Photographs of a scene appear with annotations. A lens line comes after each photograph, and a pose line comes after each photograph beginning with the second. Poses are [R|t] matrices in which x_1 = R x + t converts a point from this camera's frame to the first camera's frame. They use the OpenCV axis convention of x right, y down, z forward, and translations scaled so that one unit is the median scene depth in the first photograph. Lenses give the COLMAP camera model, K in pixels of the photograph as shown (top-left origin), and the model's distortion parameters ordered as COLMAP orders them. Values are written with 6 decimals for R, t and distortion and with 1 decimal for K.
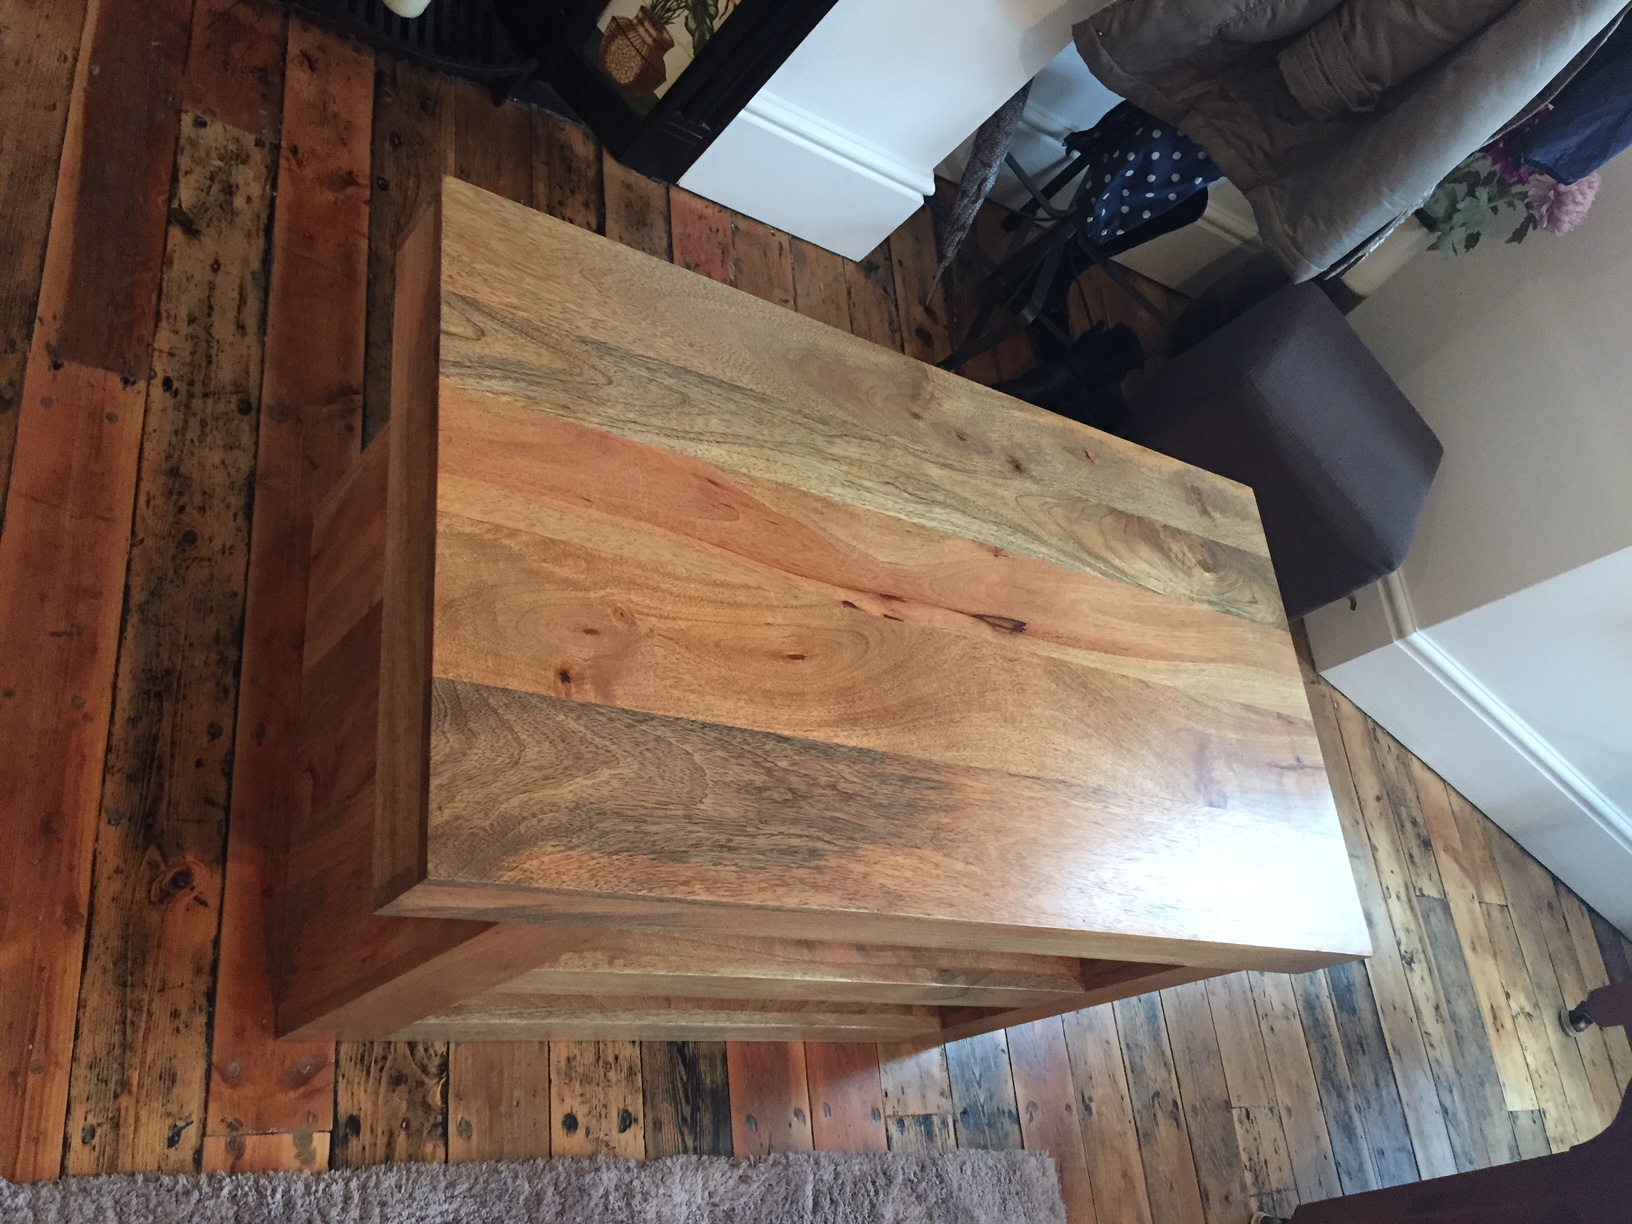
lens RADIAL K [[1410.1, 0, 819.6], [0, 1410.1, 614.2], [0, 0, 1]] dist [0.091755, -0.140860]
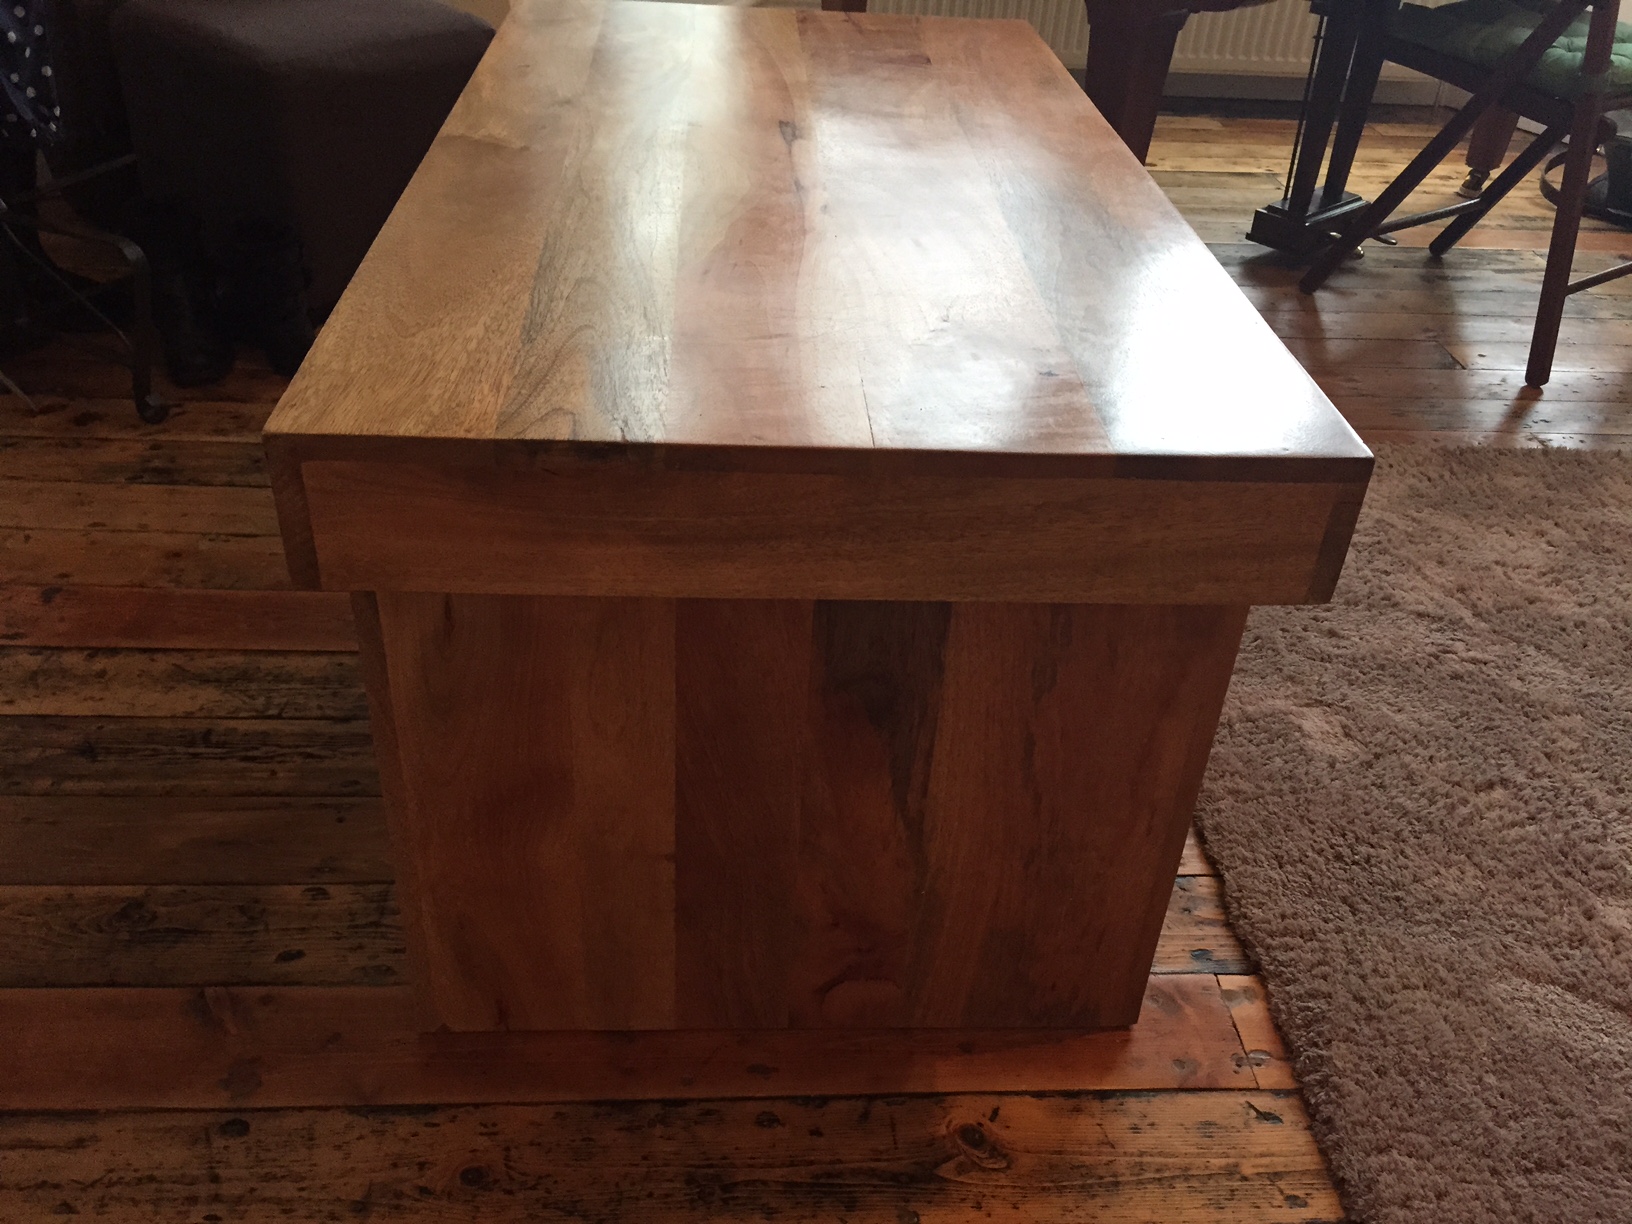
lens RADIAL K [[1410.1, 0, 823.3], [0, 1410.1, 614.2], [0, 0, 1]] dist [0.091755, -0.140860]
pose [[0.079890, -0.943314, 0.322143, -0.431211], [0.871102, 0.223169, 0.437466, -0.289038], [-0.484560, 0.245670, 0.839552, 0.311542]]
